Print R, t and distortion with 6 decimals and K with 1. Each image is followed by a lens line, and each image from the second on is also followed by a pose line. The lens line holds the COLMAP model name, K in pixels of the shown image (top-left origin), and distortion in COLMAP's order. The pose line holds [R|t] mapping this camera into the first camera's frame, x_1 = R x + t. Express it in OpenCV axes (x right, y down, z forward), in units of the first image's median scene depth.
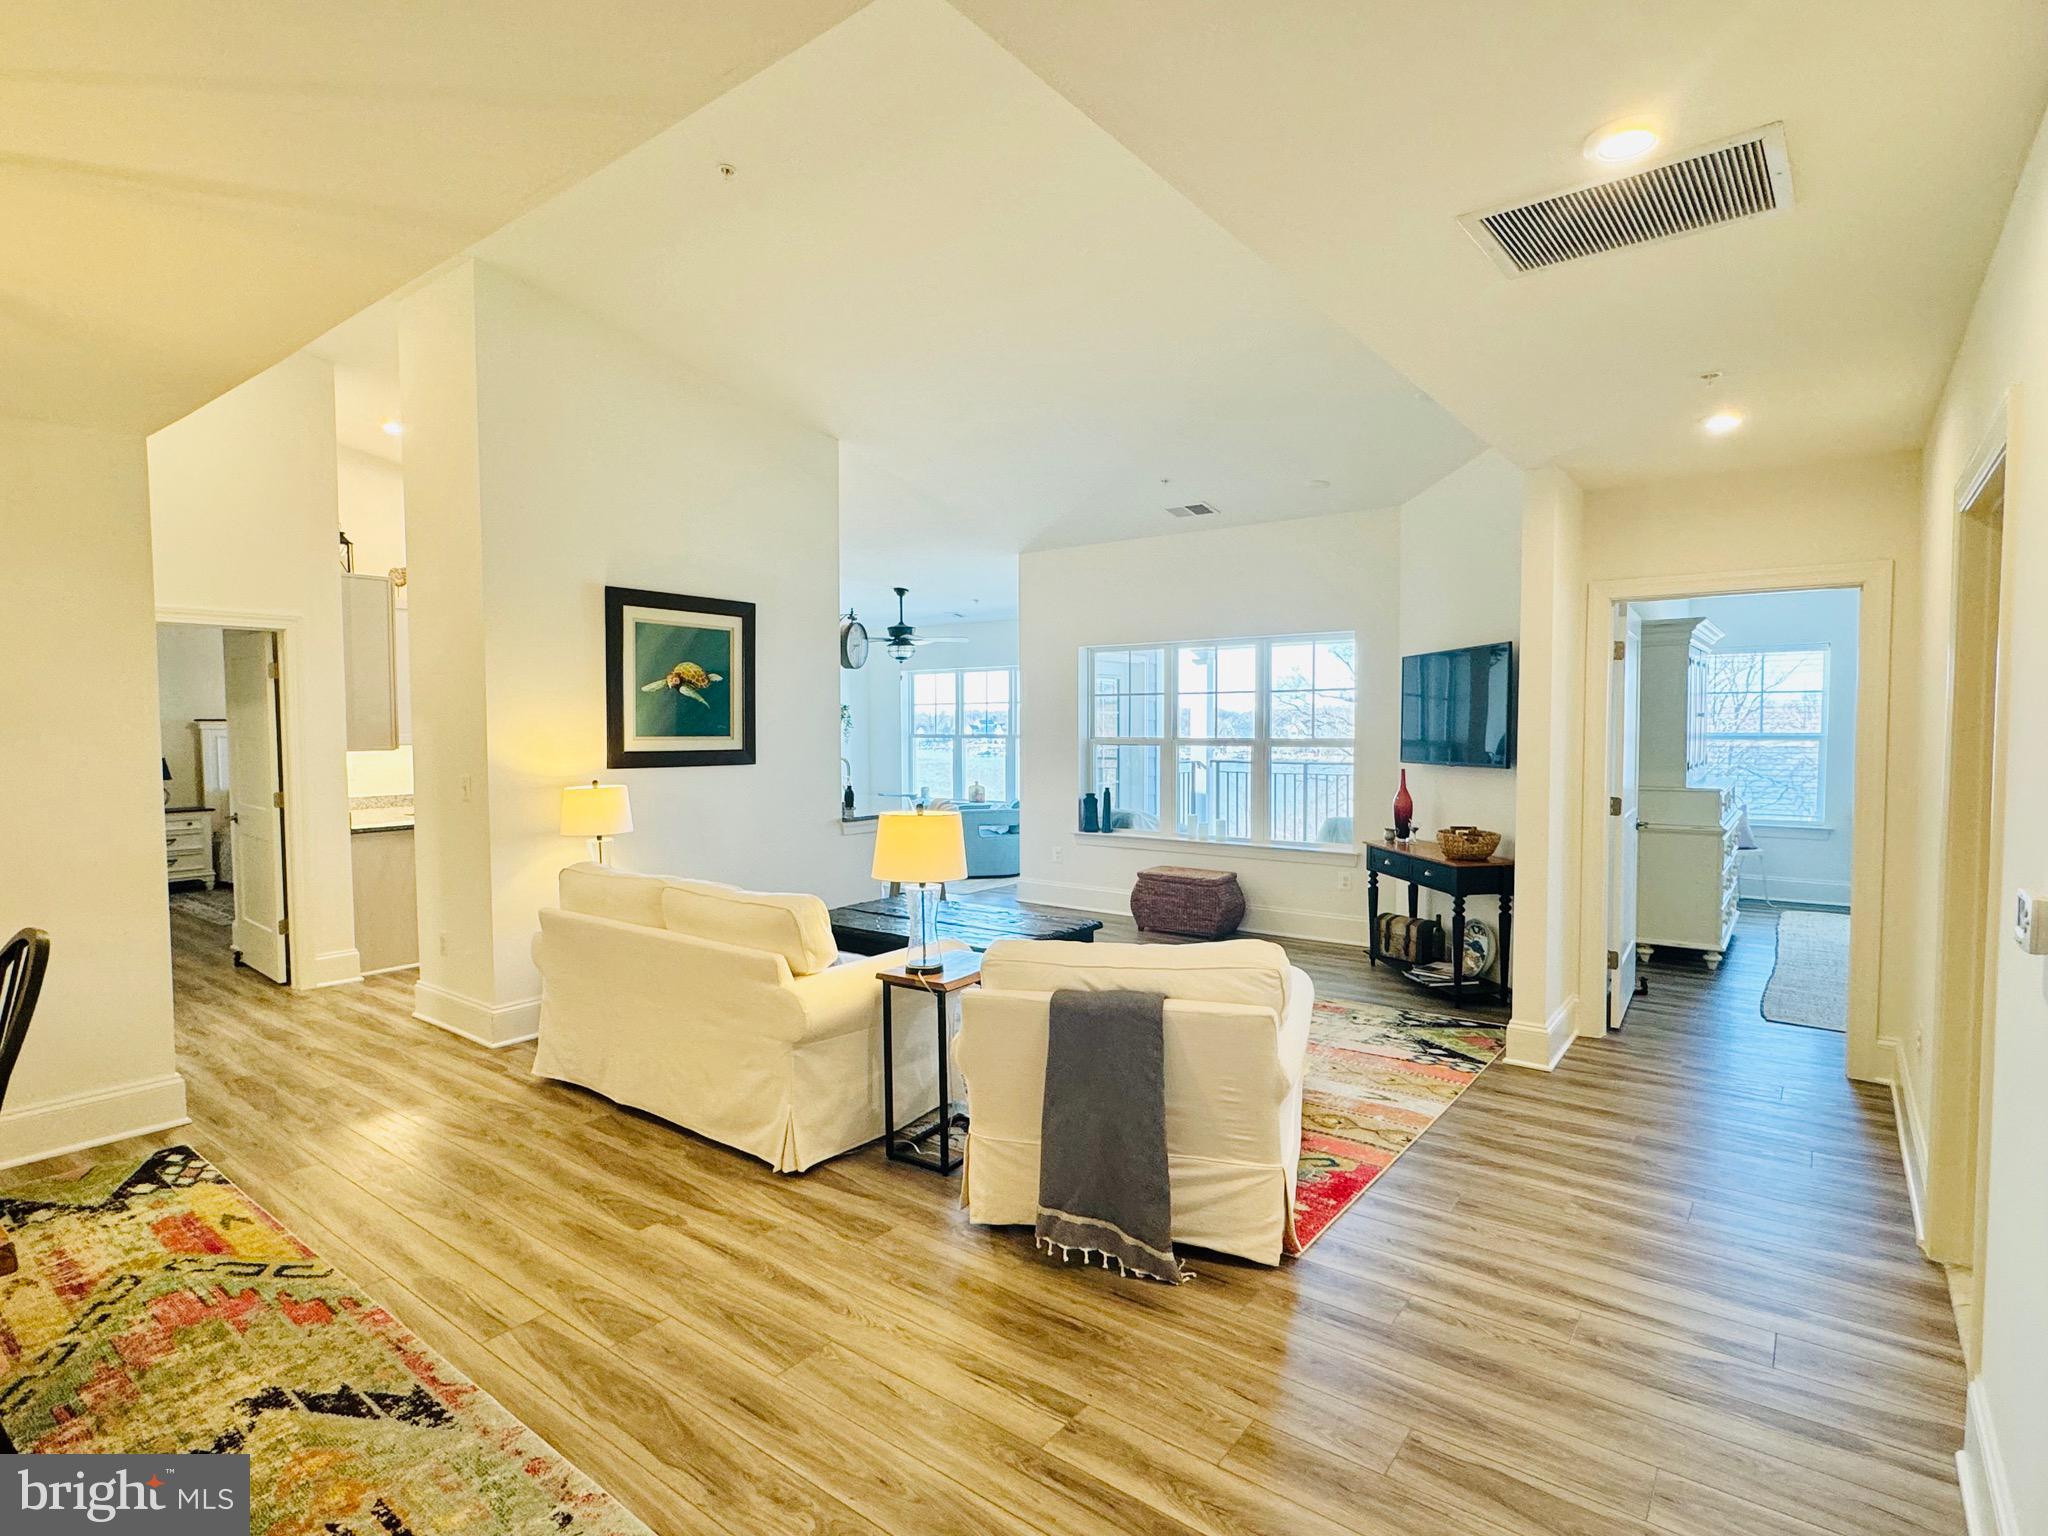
lens RADIAL K [[1035.5, 0, 1023.4], [0, 1035.5, 758.9], [0, 0, 1]] dist [-0.001004, 0.000216]
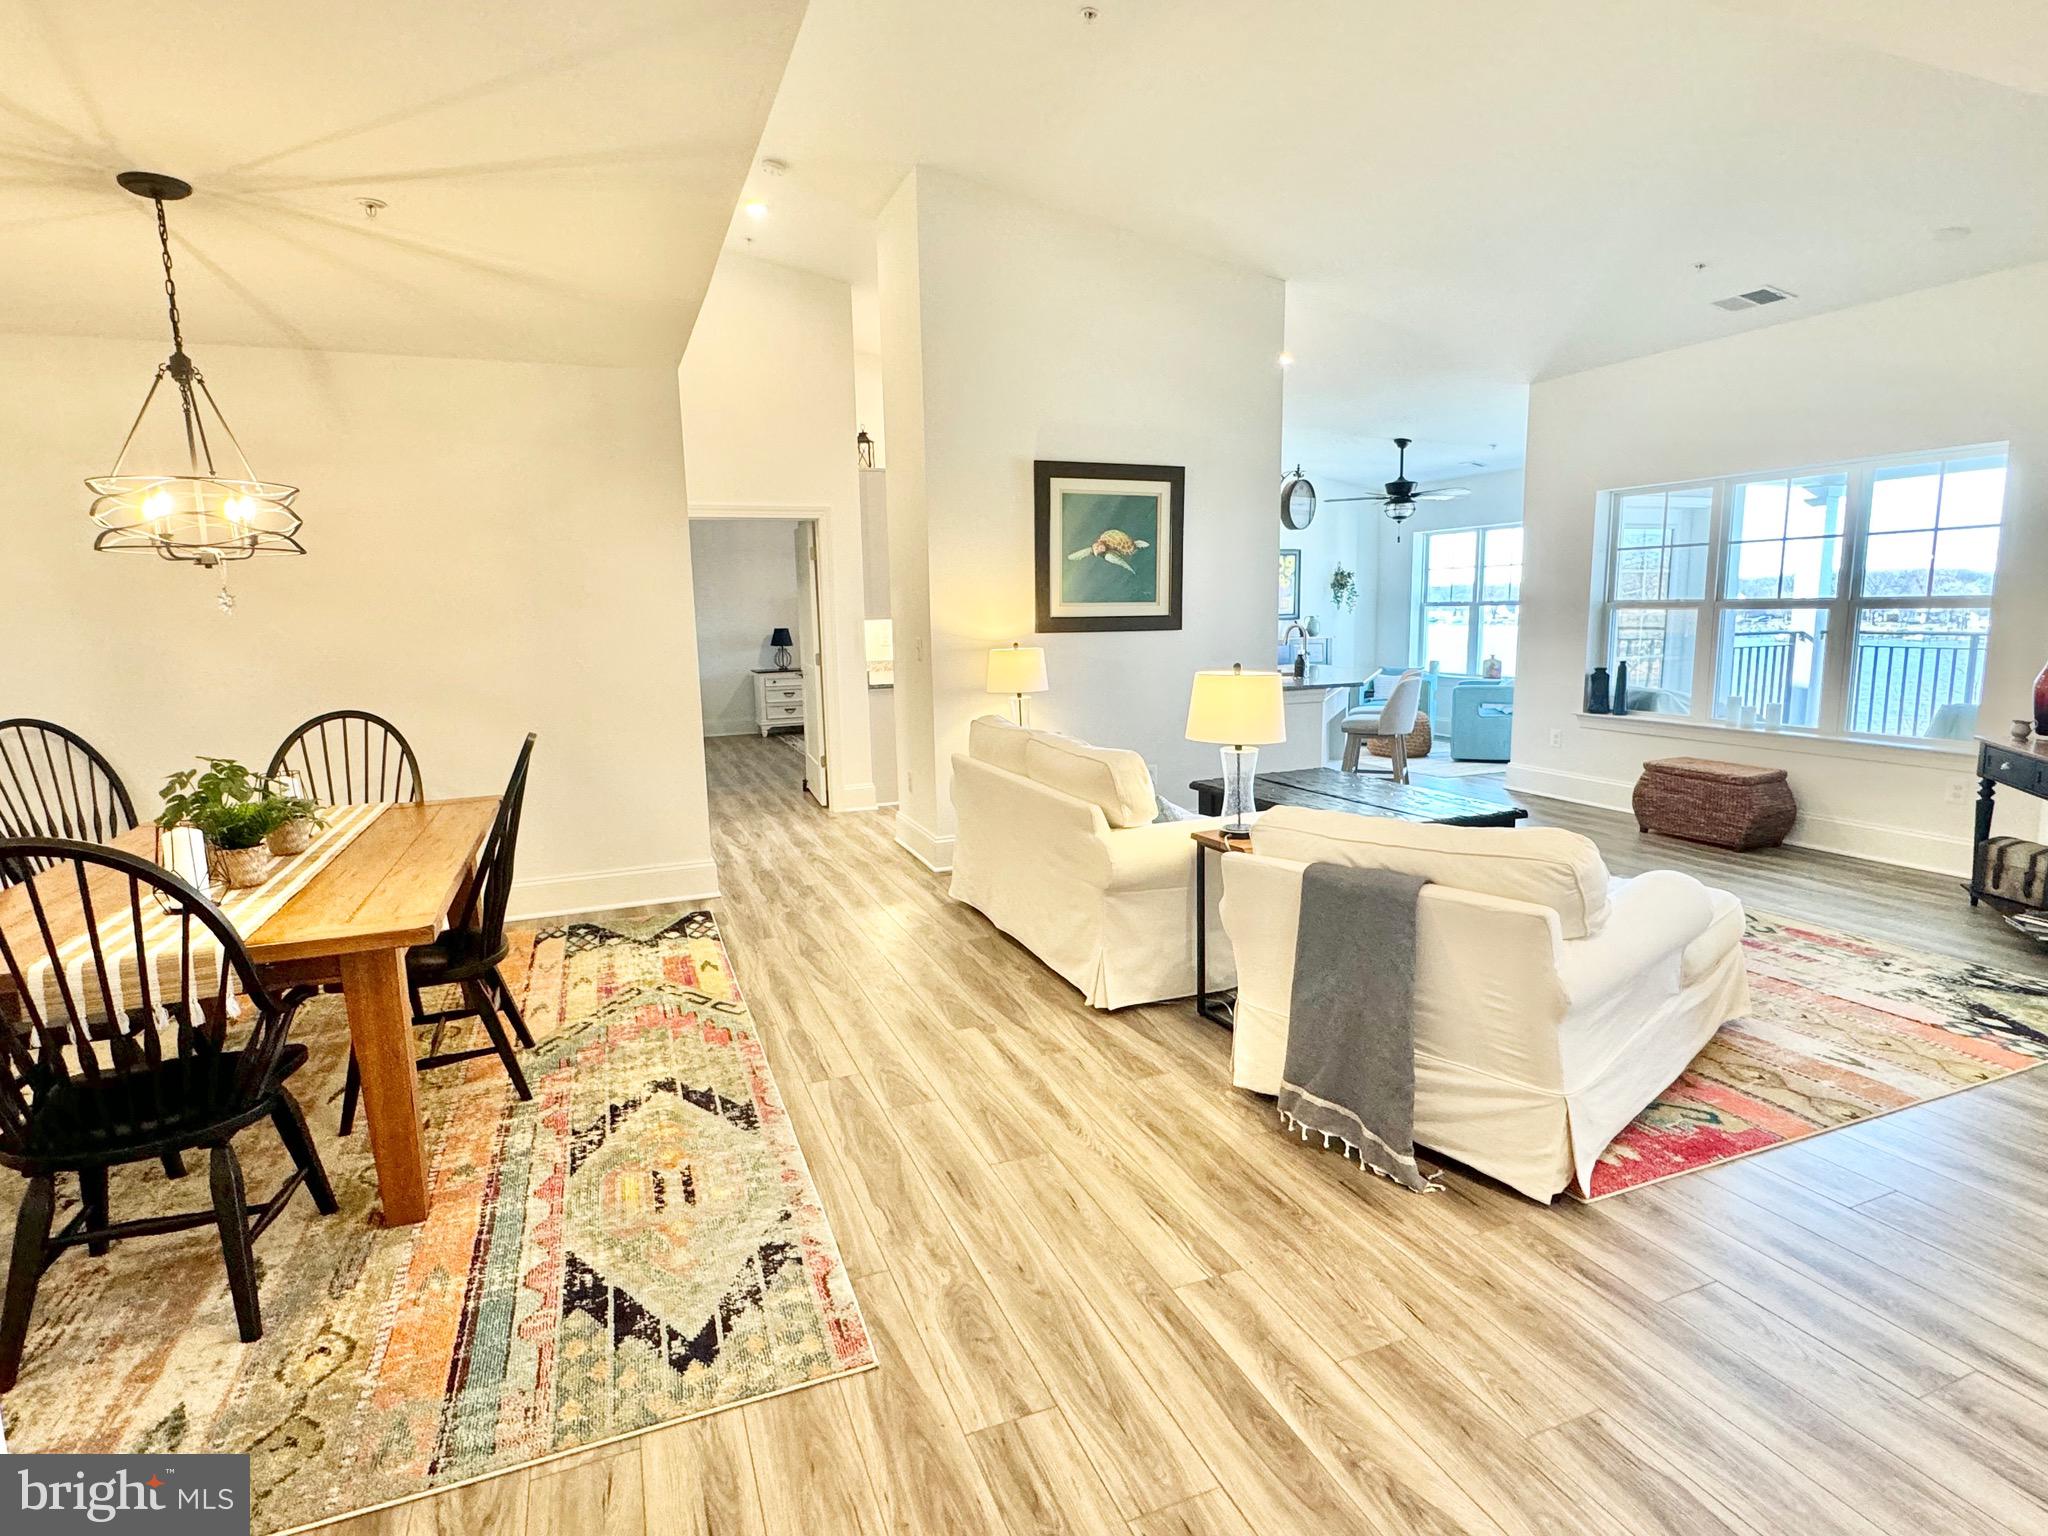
lens RADIAL K [[1055.3, 0, 1027.5], [0, 1055.3, 751.6], [0, 0, 1]] dist [-0.002429, 0.000948]
pose [[0.863074, 0.056290, -0.501932, 0.231972], [-0.000852, 0.993931, 0.110001, 0.017251], [0.505077, -0.094511, 0.857884, 0.055420]]
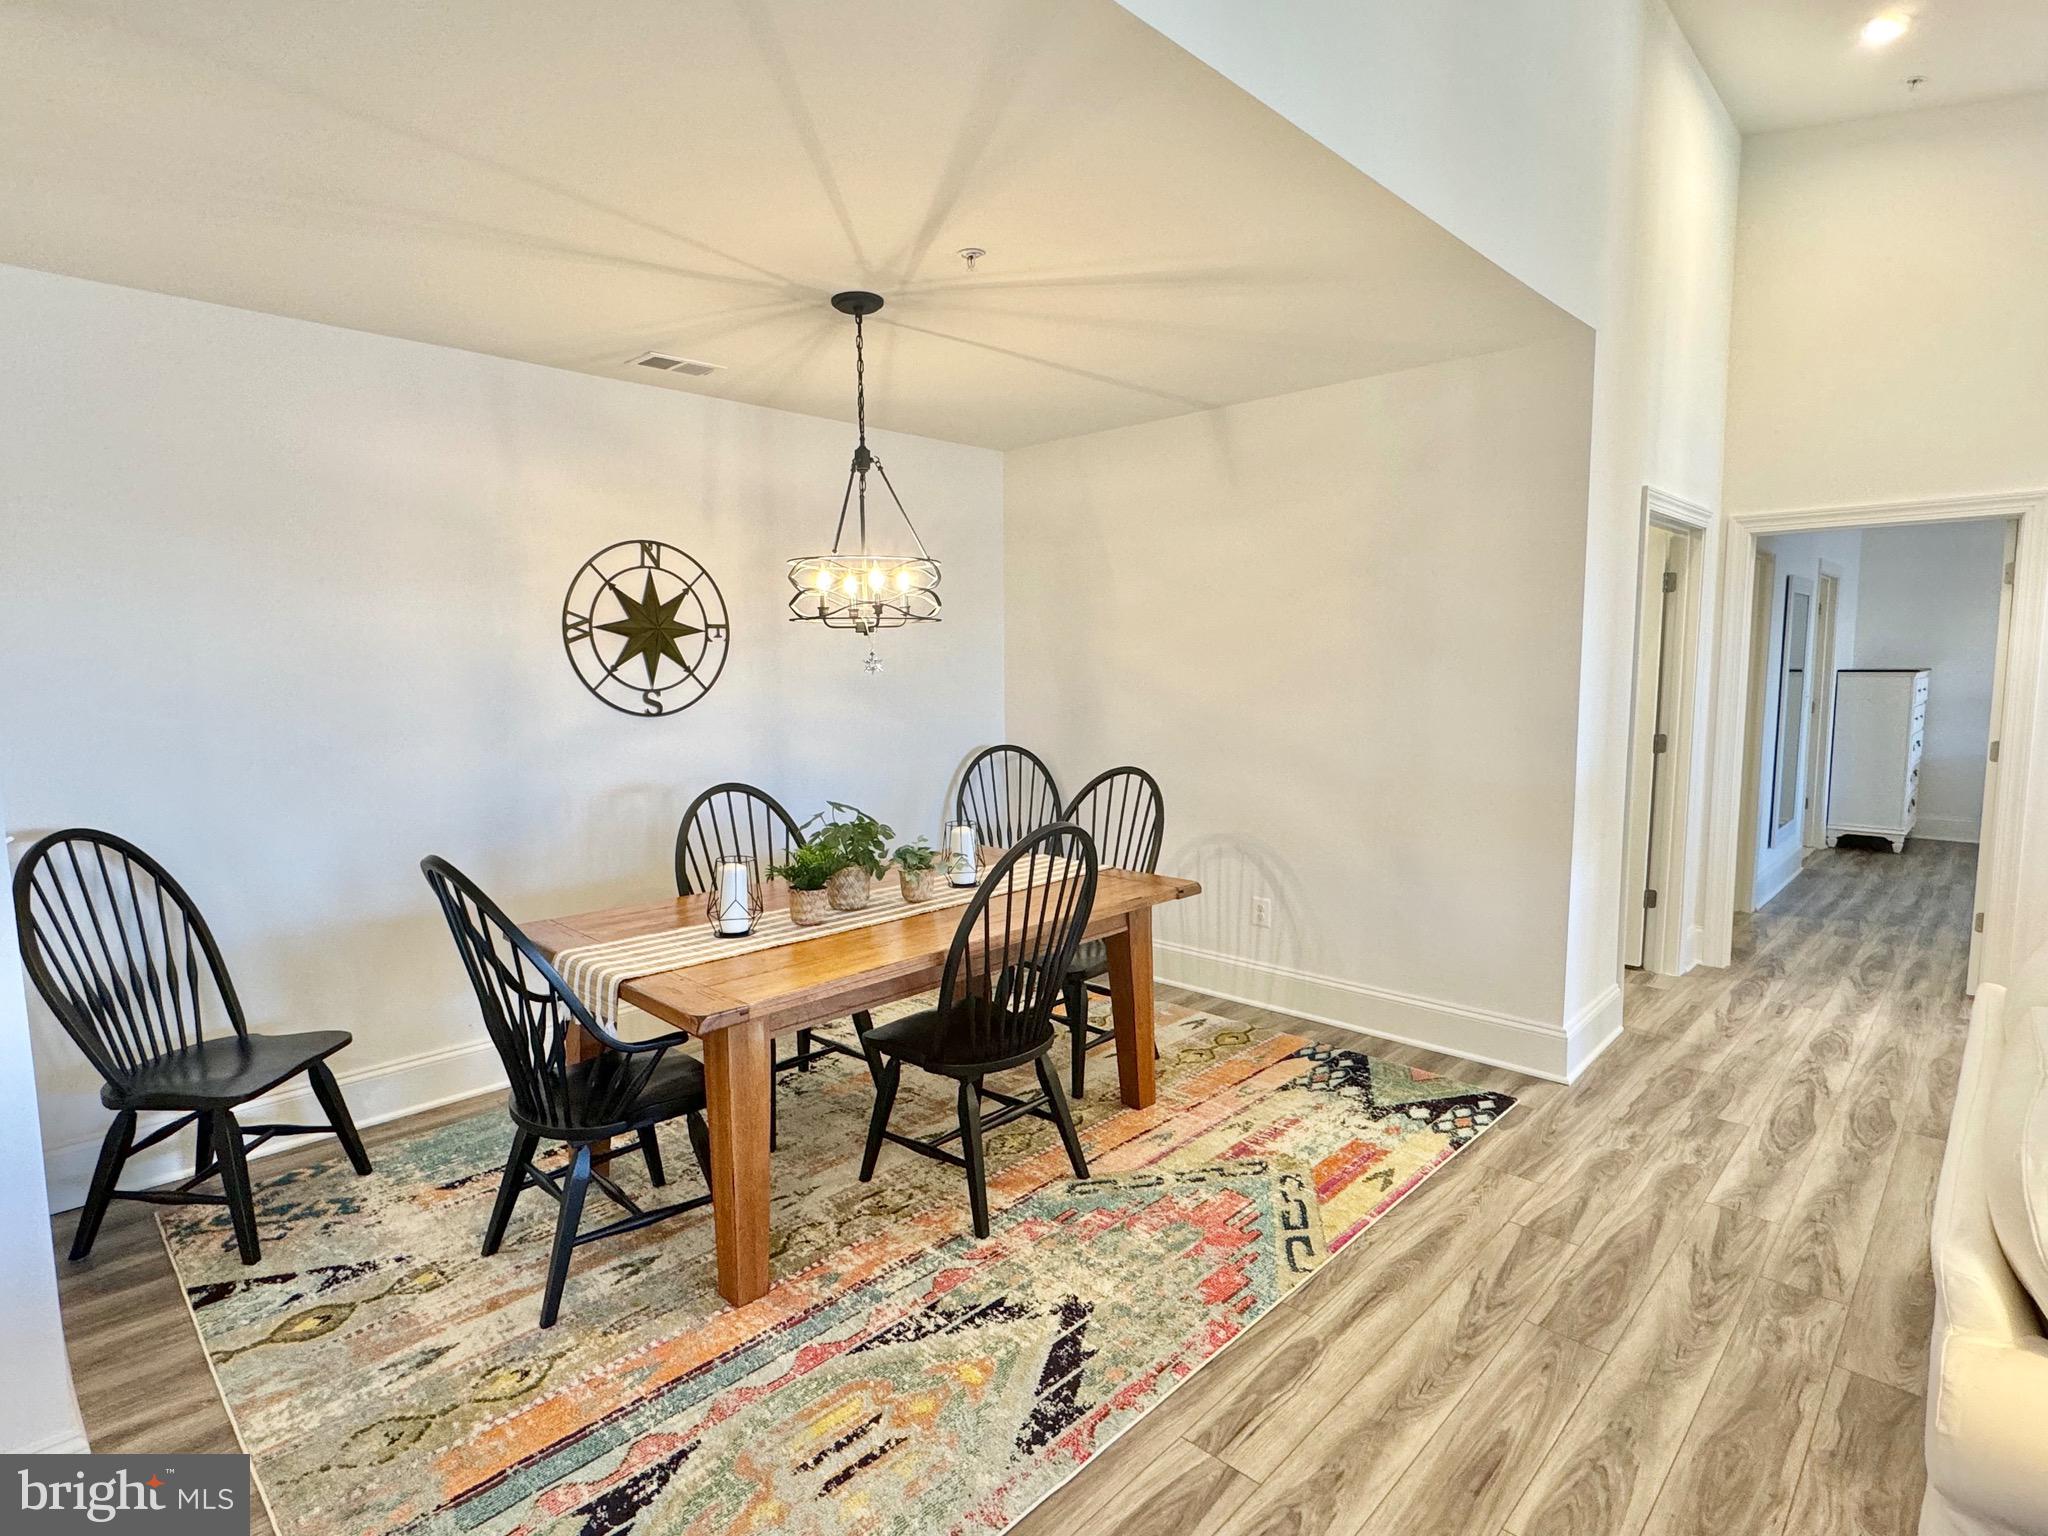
lens RADIAL K [[1055.3, 0, 1020.8], [0, 1055.3, 770.7], [0, 0, 1]] dist [-0.002429, 0.000948]
pose [[-0.116058, 0.111155, -0.987003, 0.167678], [-0.025350, 0.993063, 0.114818, -0.025376], [0.992919, 0.038346, -0.112435, 0.673509]]
